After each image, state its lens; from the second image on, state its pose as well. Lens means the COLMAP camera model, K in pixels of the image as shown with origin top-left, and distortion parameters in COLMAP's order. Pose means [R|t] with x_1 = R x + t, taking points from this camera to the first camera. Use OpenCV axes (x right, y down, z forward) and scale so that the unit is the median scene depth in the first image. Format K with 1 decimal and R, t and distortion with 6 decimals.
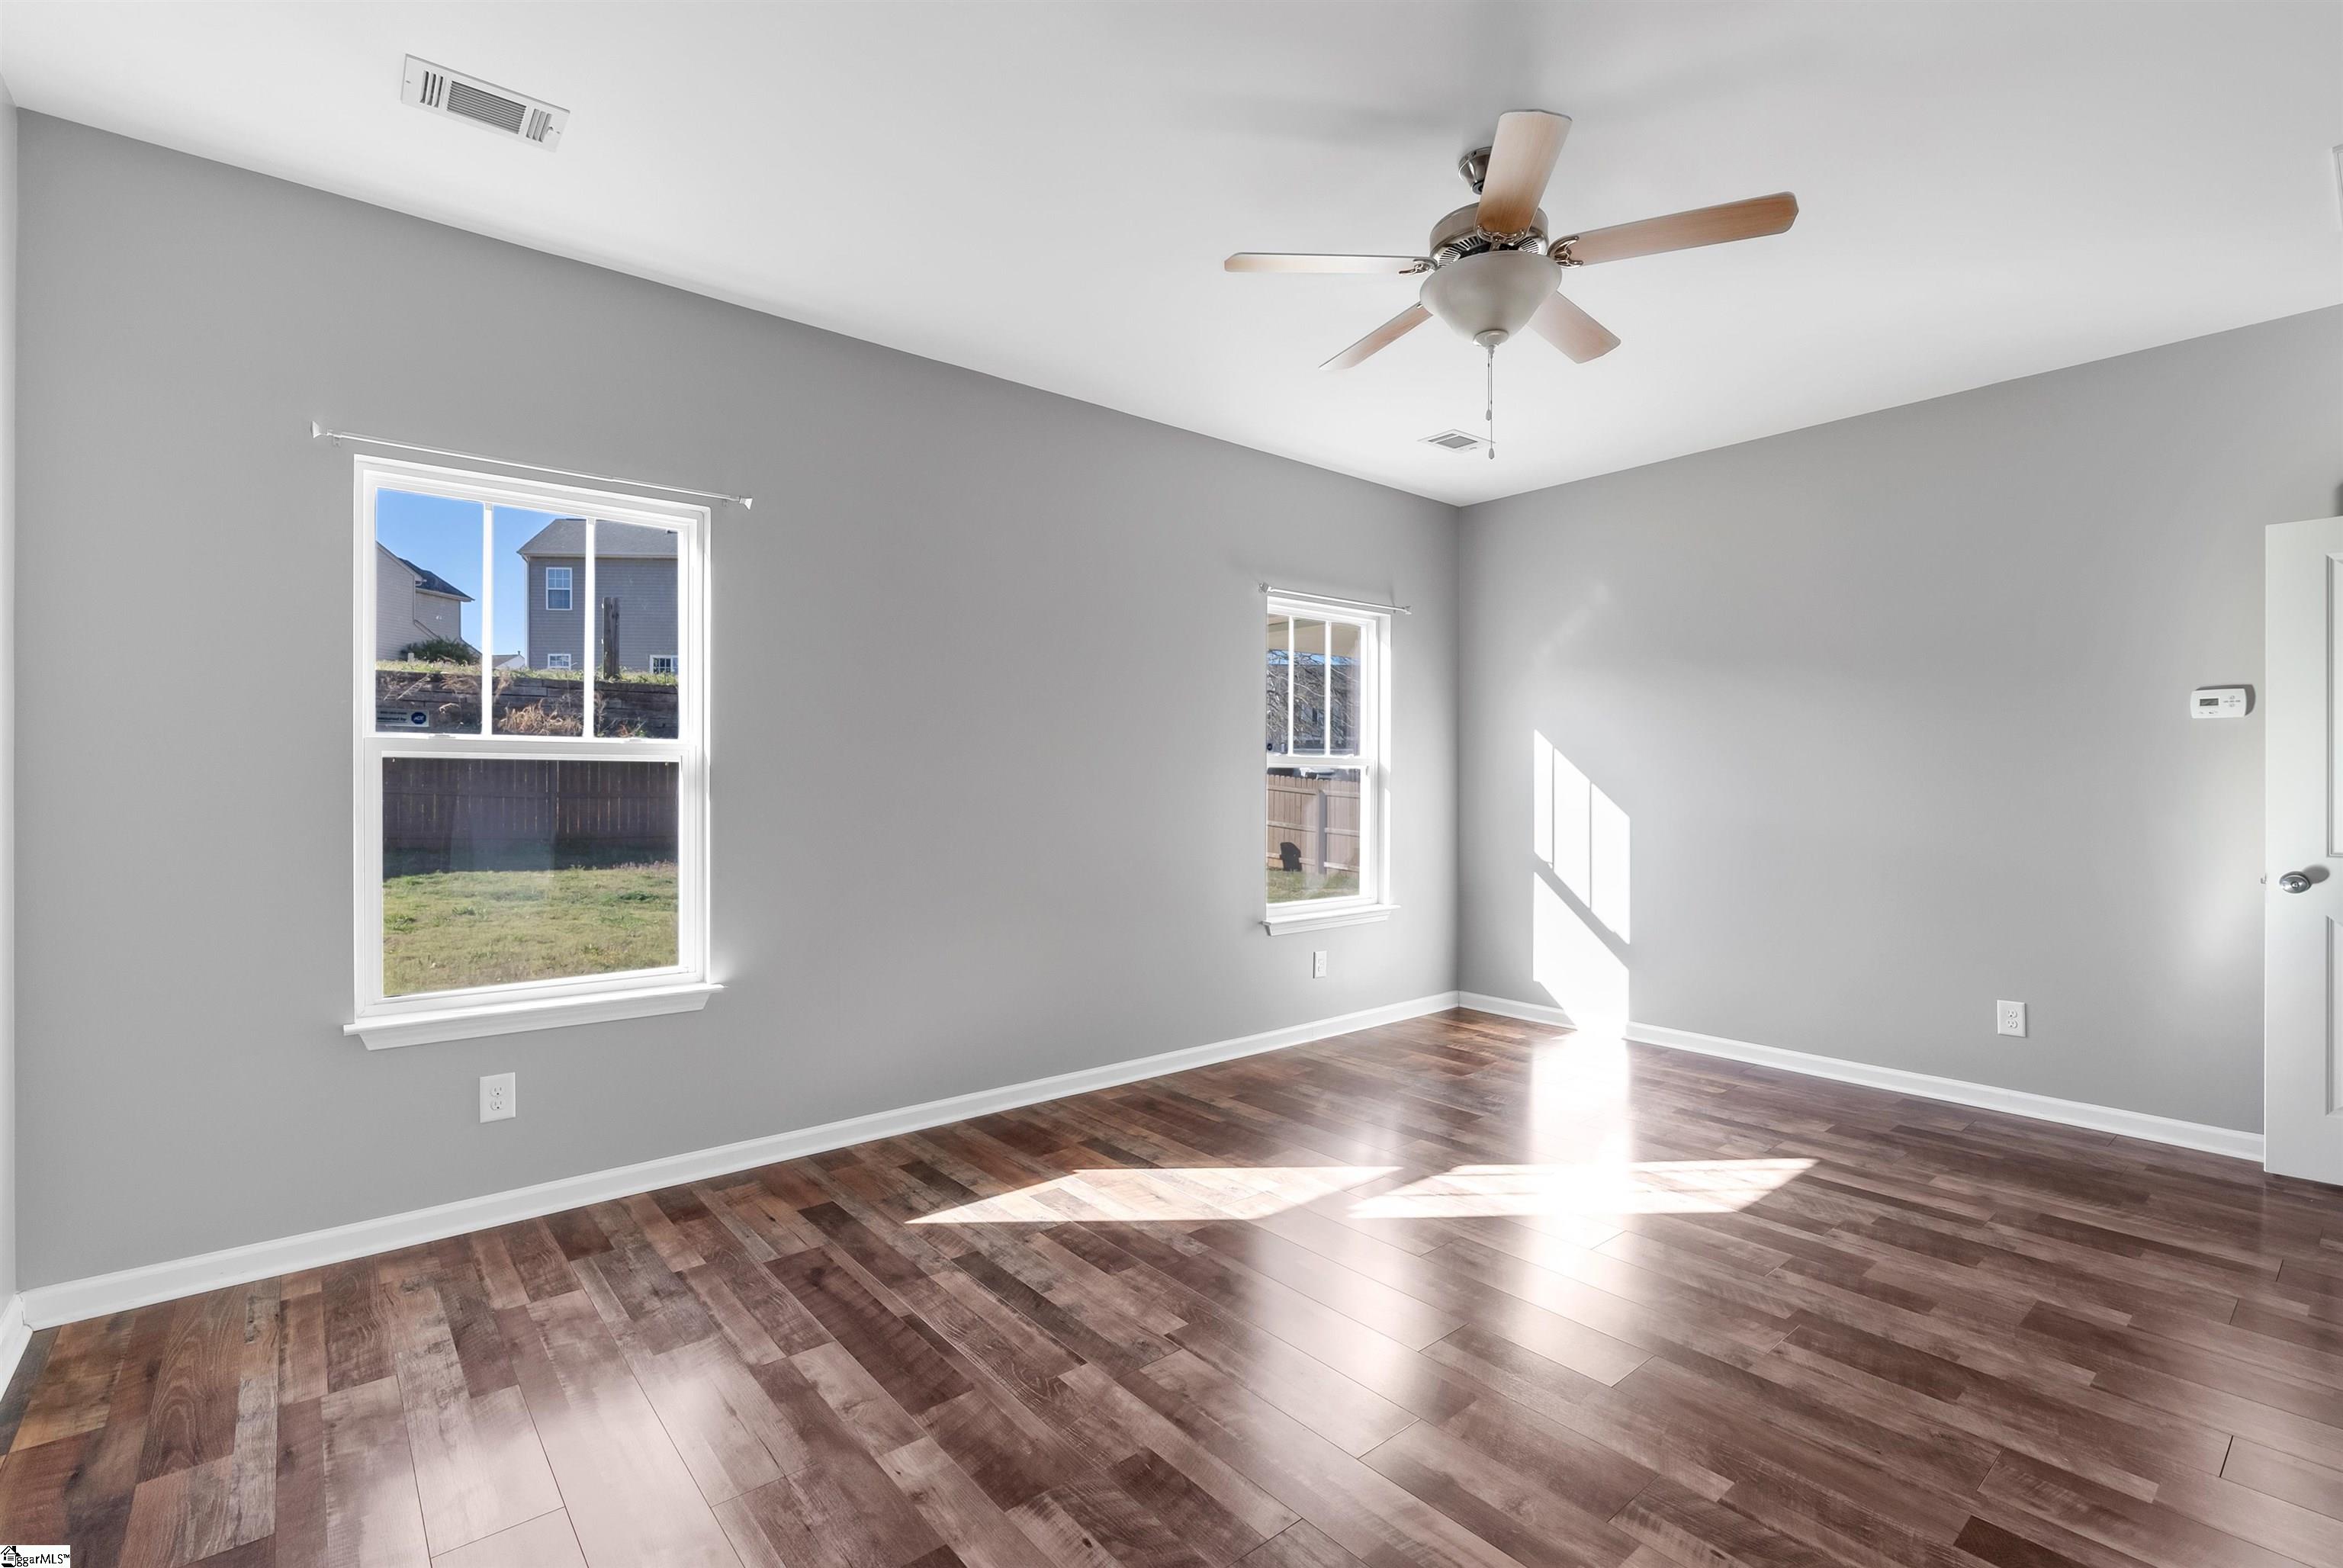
lens RADIAL K [[1056.2, 0, 1180.3], [0, 1056.2, 787.4], [0, 0, 1]] dist [-0.008391, 0.002495]
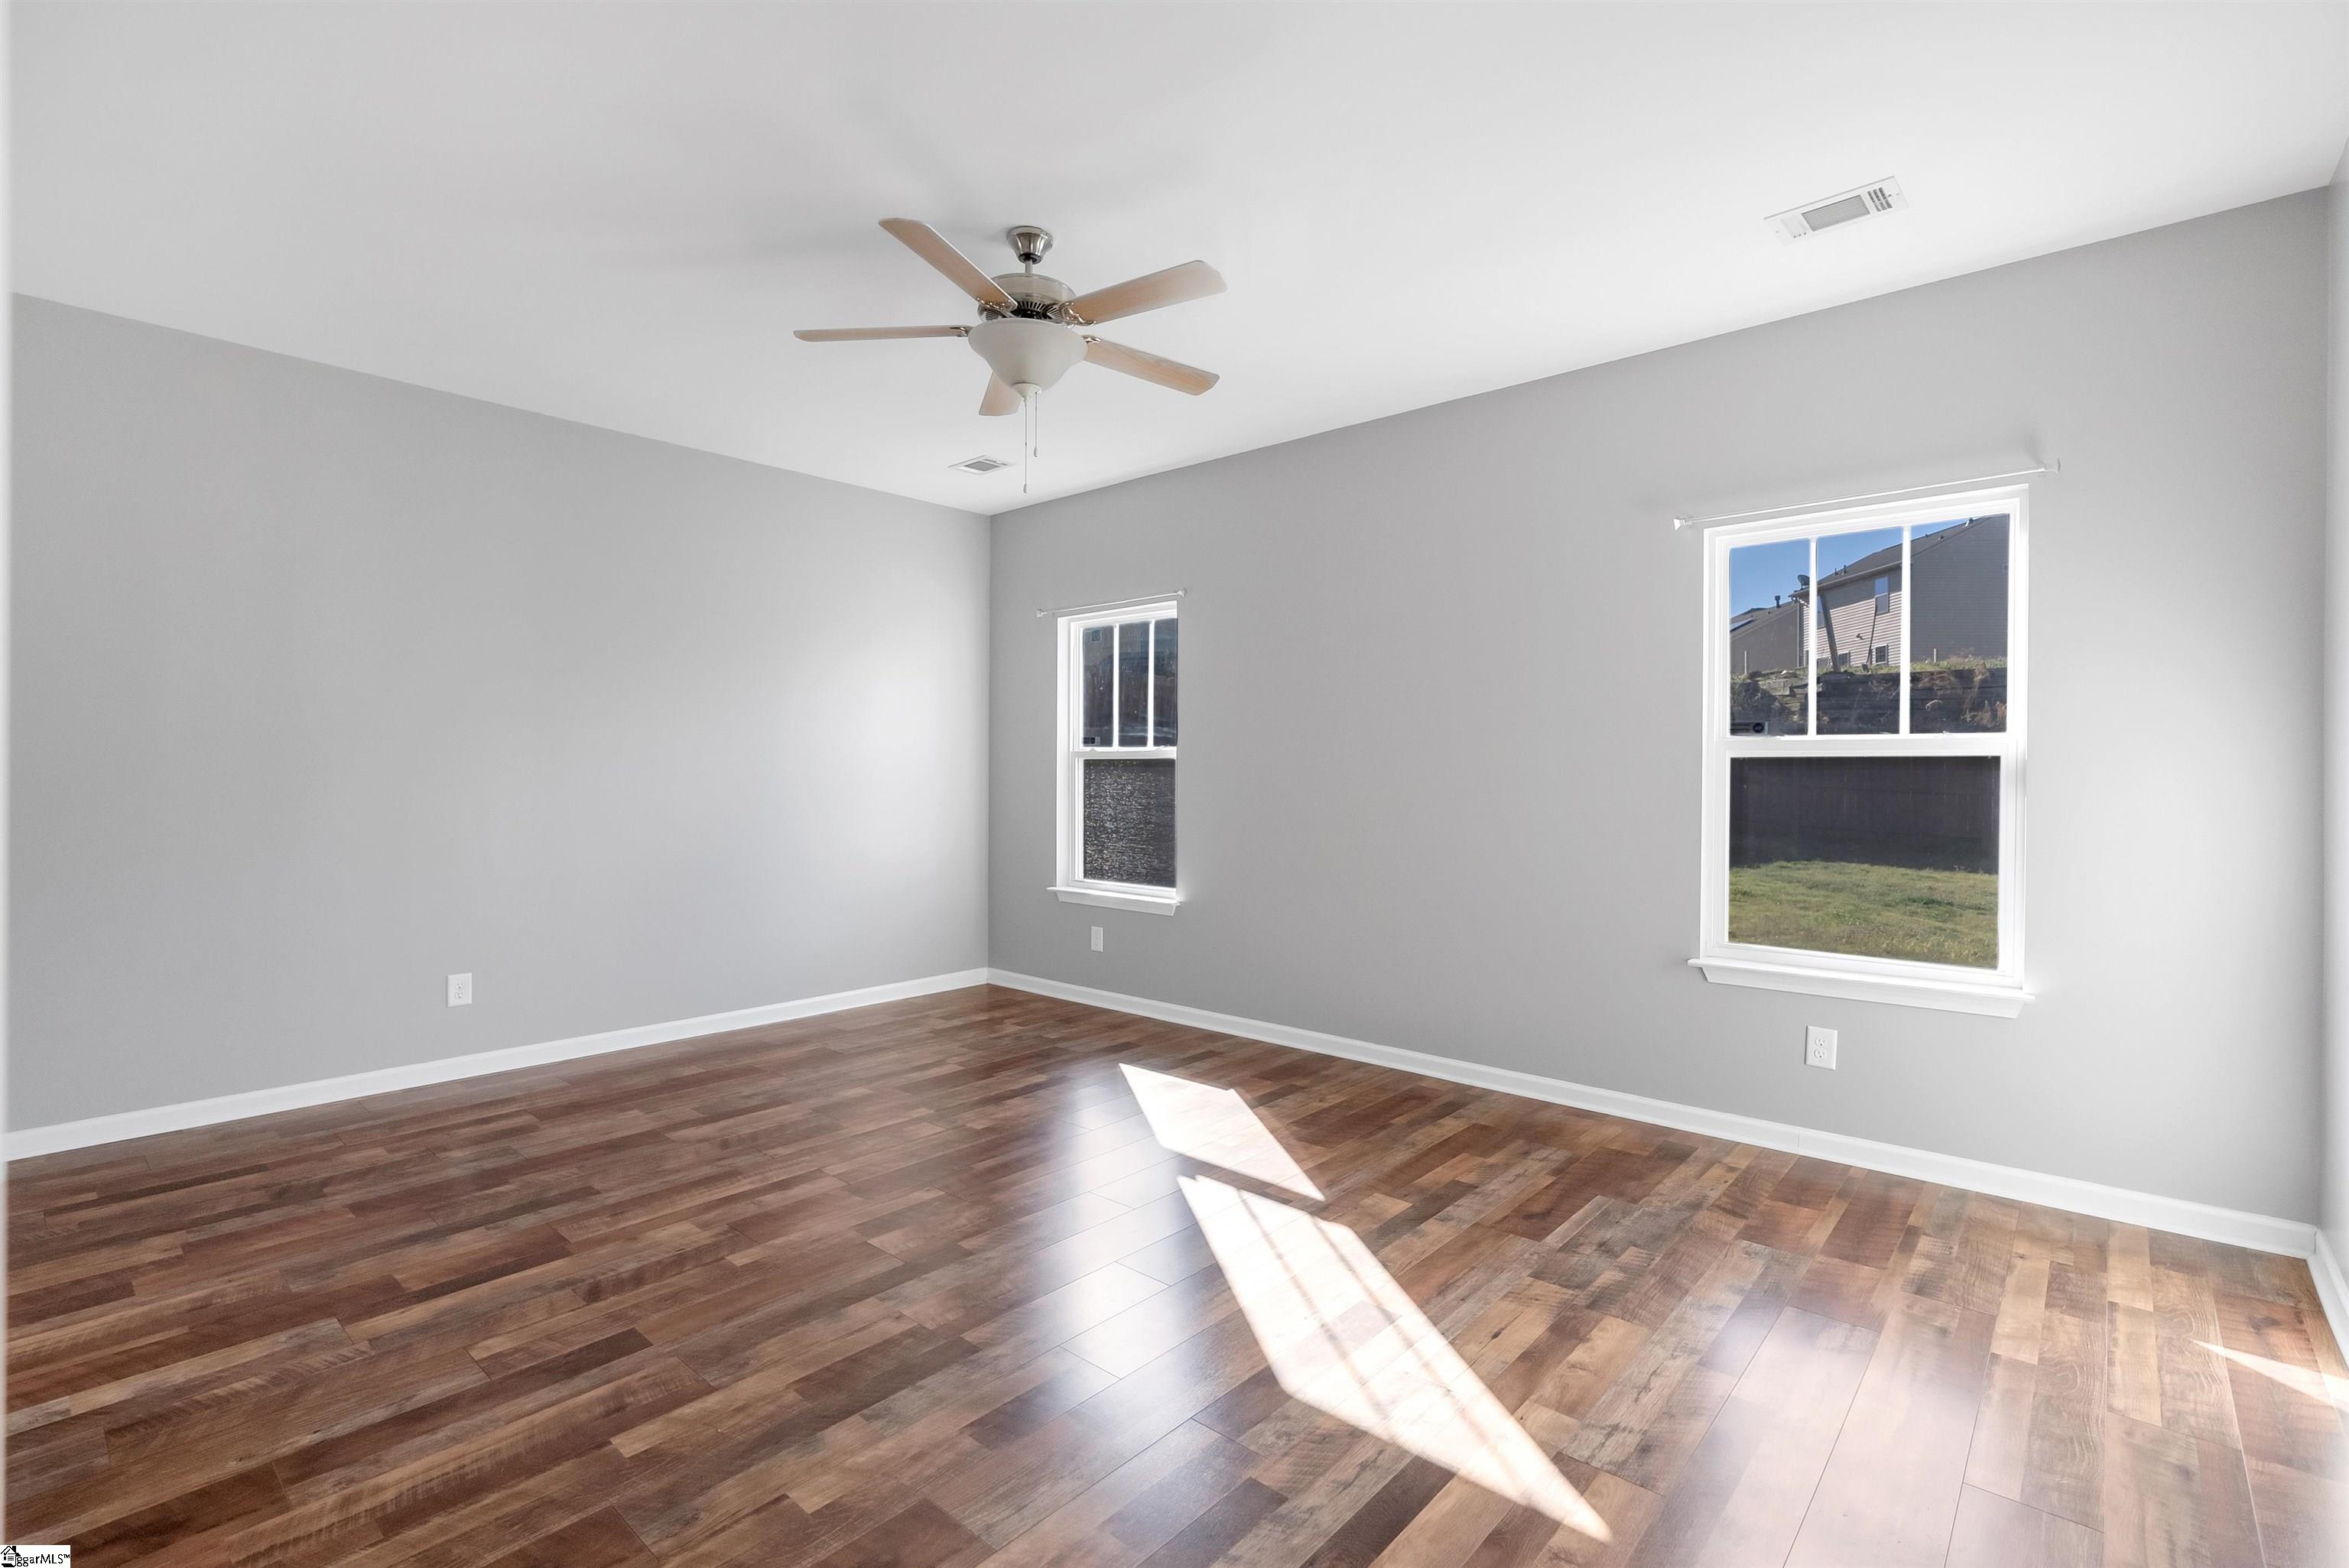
lens RADIAL K [[1058.9, 0, 1178.6], [0, 1058.9, 764.5], [0, 0, 1]] dist [-0.008391, 0.002495]
pose [[0.151733, -0.010154, -0.988369, 0.959273], [-0.010000, 0.999880, -0.011808, 0.000912], [0.988371, 0.011676, 0.151613, 0.646326]]
